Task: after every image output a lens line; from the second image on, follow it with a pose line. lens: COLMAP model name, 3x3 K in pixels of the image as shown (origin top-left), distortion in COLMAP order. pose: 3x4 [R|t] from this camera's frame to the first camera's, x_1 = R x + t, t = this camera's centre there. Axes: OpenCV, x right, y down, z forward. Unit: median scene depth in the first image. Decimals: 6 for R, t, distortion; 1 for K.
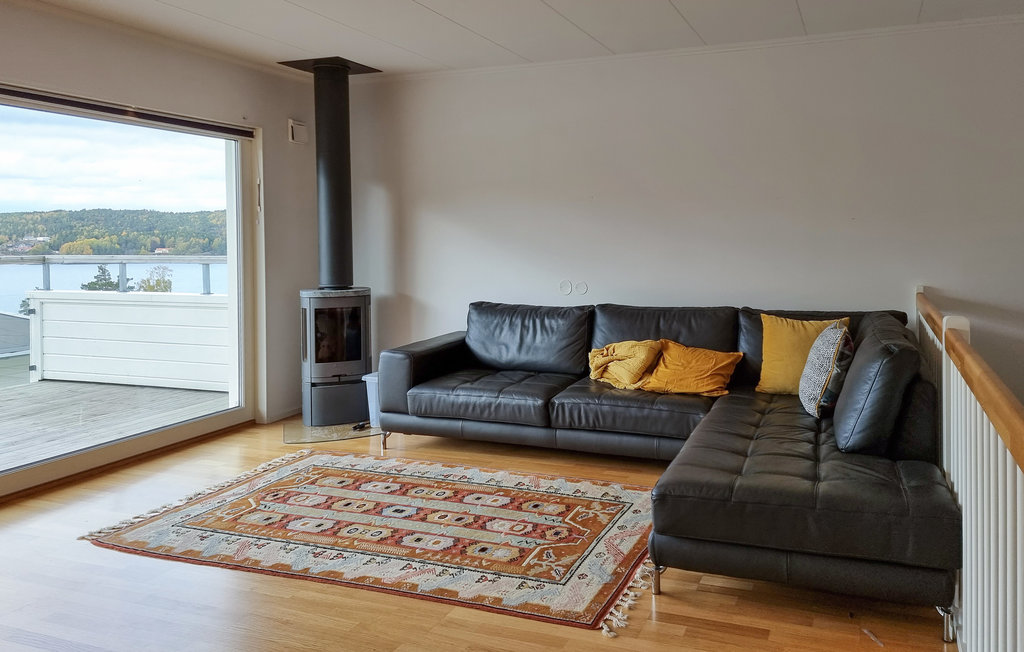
lens RADIAL K [[721.2, 0, 581.7], [0, 721.2, 256.5], [0, 0, 1]] dist [0.067541, -0.041599]
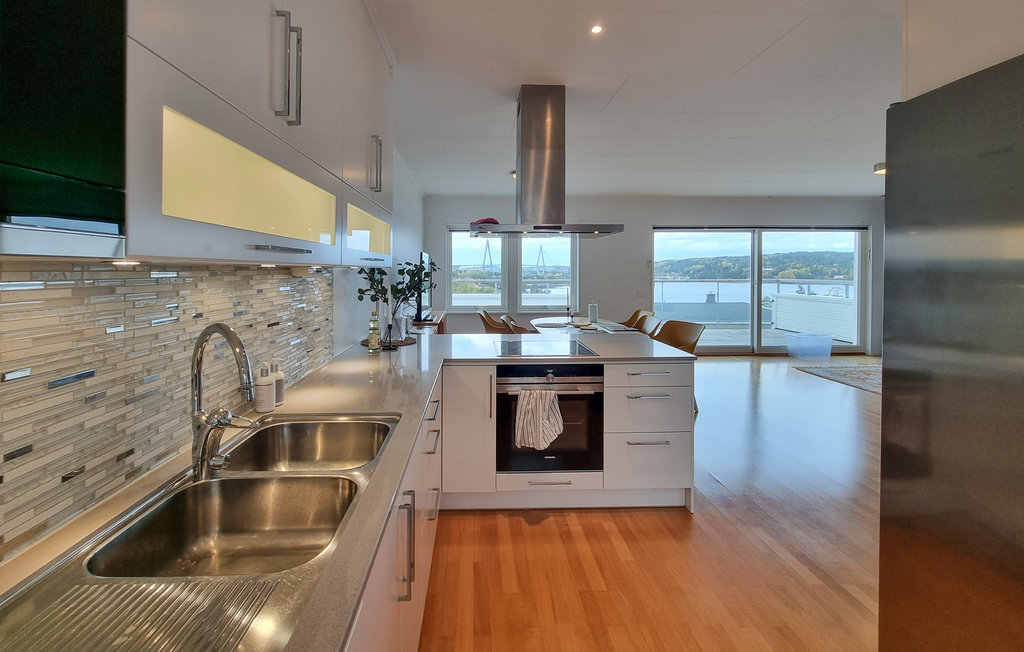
lens RADIAL K [[436.4, 0, 500.1], [0, 436.4, 277.1], [0, 0, 1]] dist [-0.014734, -0.000174]
pose [[0.377009, 0.018966, -0.926016, 0.374752], [-0.024533, 0.999644, 0.010485, -0.000121], [0.925885, 0.018765, 0.377340, -0.578189]]
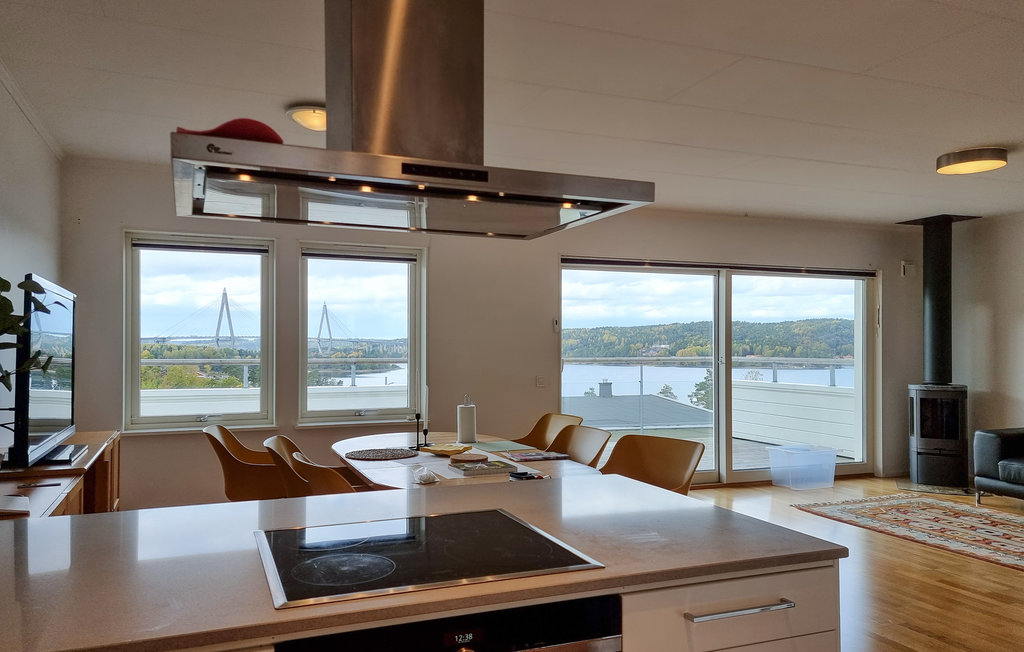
lens RADIAL K [[721.2, 0, 514.1], [0, 721.2, 343.9], [0, 0, 1]] dist [0.067541, -0.041599]
pose [[0.671332, 0.003127, -0.741151, 0.143123], [-0.024453, 0.999540, -0.017932, 0.013330], [0.740754, 0.030162, 0.671099, -0.496997]]
